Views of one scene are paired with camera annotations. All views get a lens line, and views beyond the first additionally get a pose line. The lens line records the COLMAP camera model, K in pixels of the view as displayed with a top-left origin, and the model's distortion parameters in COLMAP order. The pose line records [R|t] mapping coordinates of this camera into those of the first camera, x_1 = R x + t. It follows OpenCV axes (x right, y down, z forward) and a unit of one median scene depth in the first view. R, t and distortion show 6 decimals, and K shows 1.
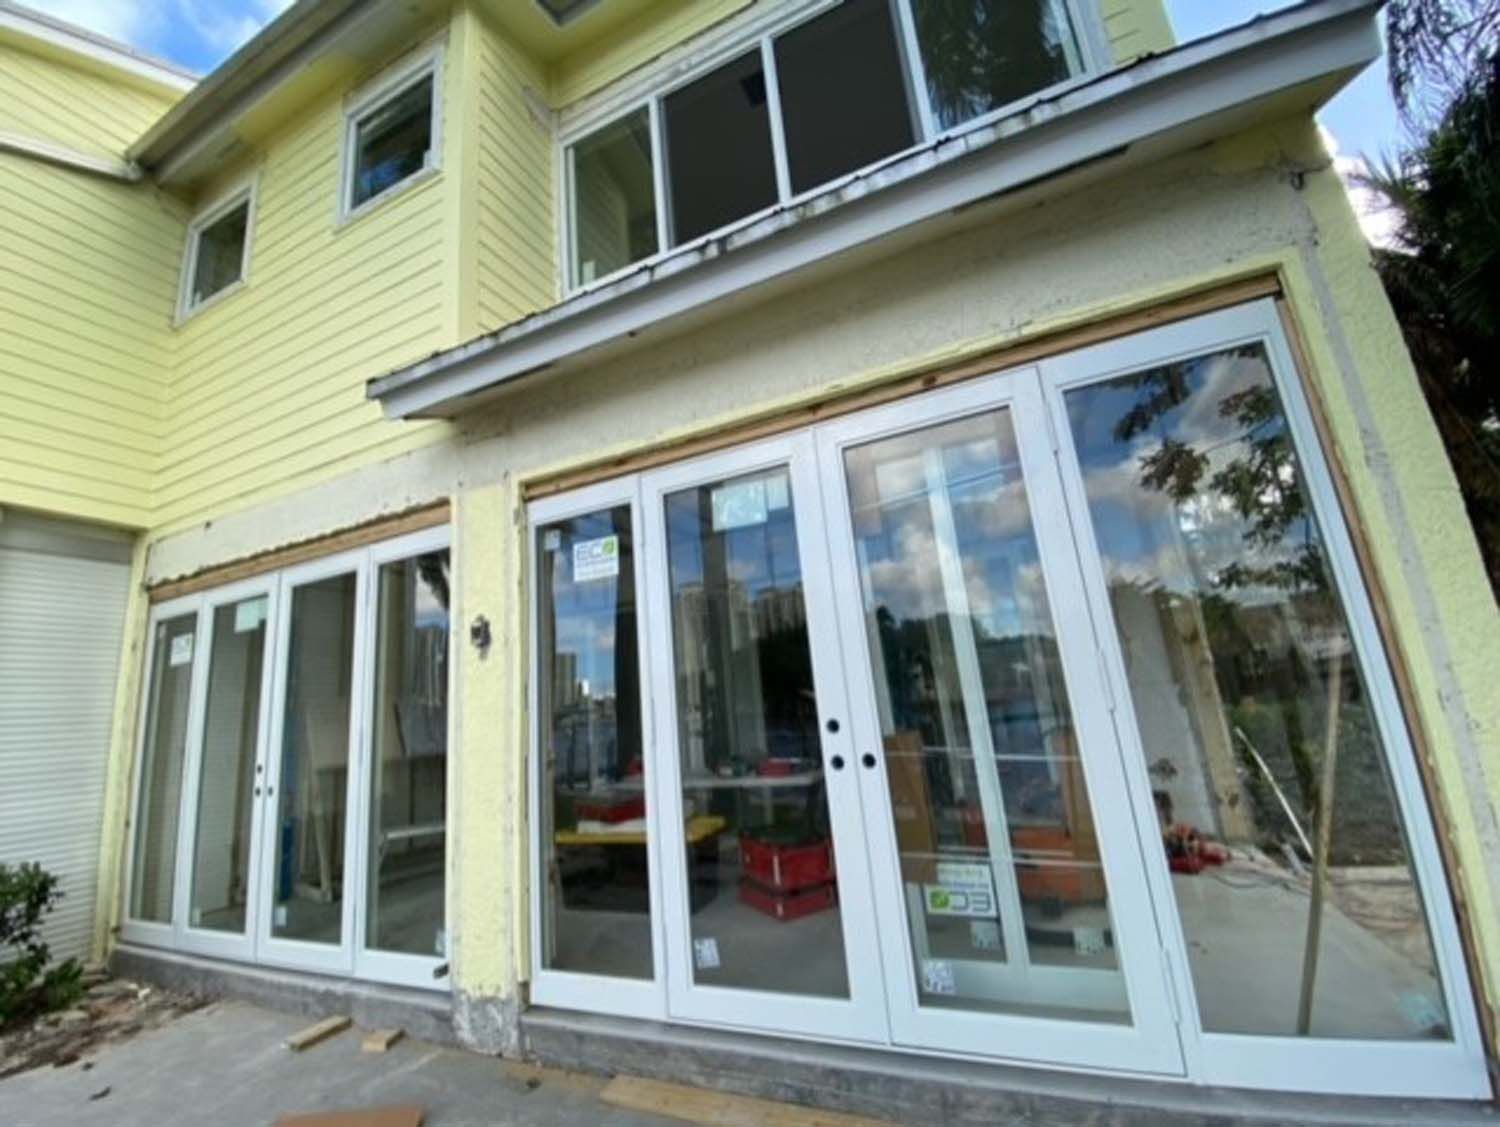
lens RADIAL K [[601.4, 0, 760.2], [0, 601.4, 561.6], [0, 0, 1]] dist [-0.005451, -0.006041]
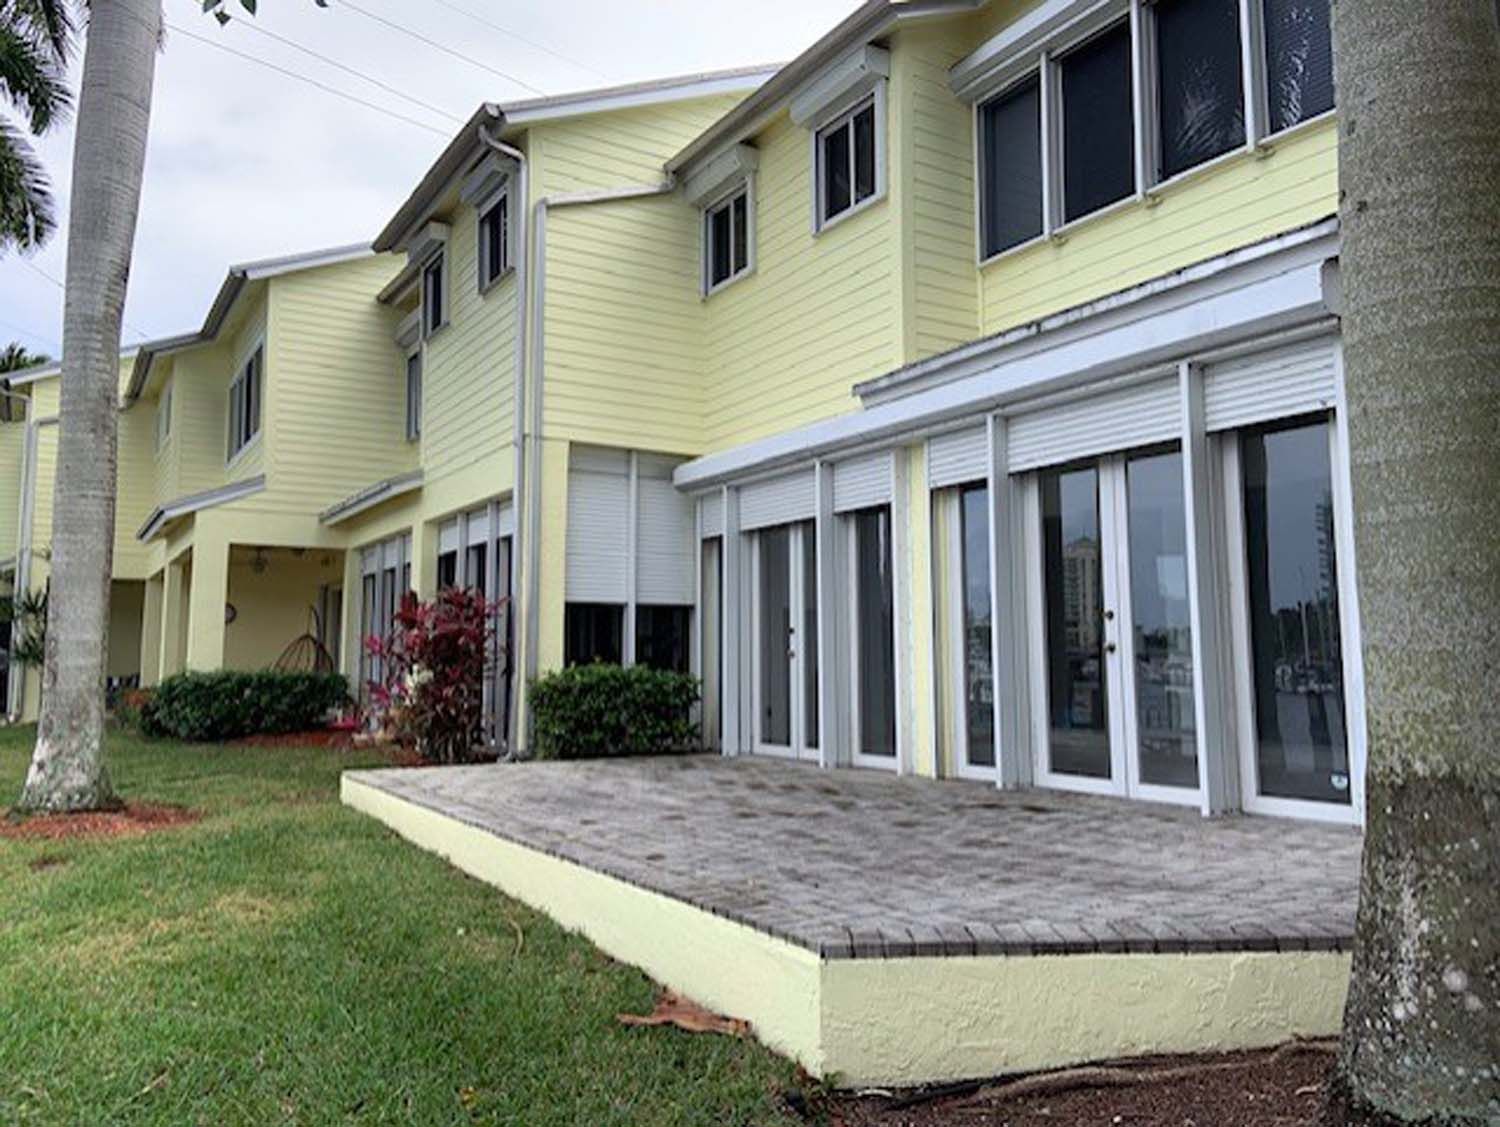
lens RADIAL K [[1118.0, 0, 756.4], [0, 1118.0, 555.6], [0, 0, 1]] dist [0.058932, -0.019330]
pose [[0.822141, 0.034953, -0.568211, 0.701163], [0.050575, 0.989682, 0.134056, -0.215353], [0.567034, -0.138950, 0.811890, -1.355627]]
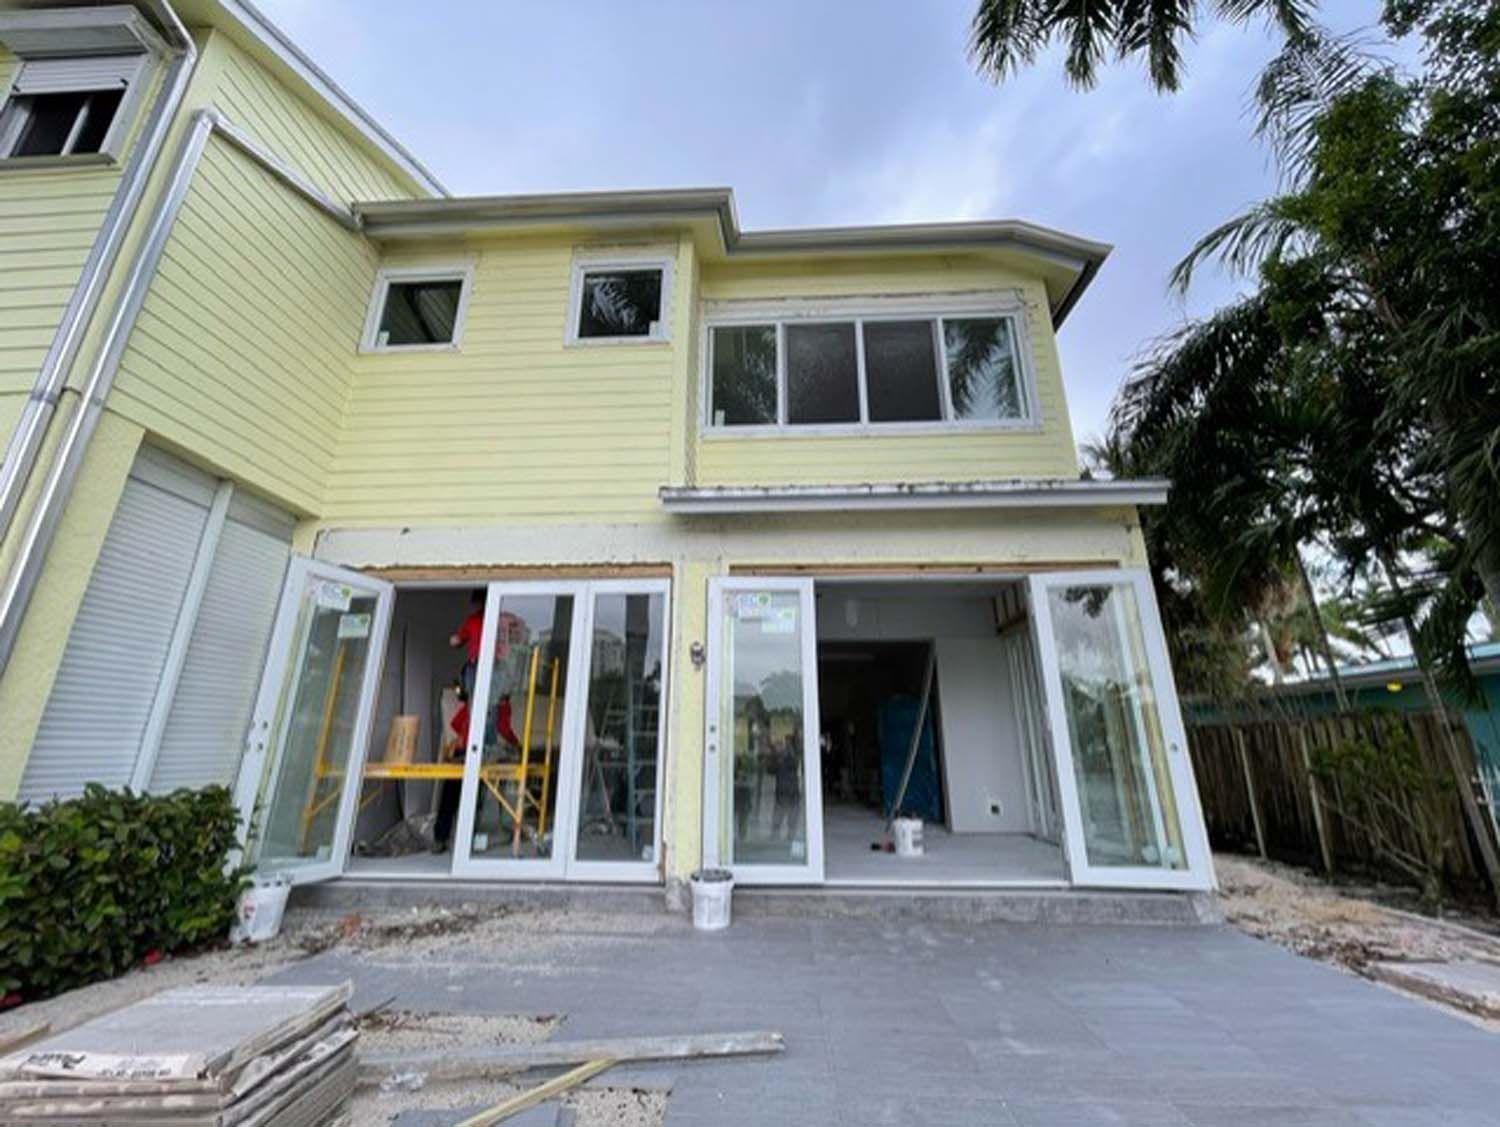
lens RADIAL K [[601.4, 0, 751.3], [0, 601.4, 556.8], [0, 0, 1]] dist [-0.005451, -0.006041]
pose [[0.933047, 0.198407, 0.300096, -0.703733], [-0.164835, 0.977232, -0.133595, 0.045254], [-0.319769, 0.075184, 0.944508, -0.470217]]
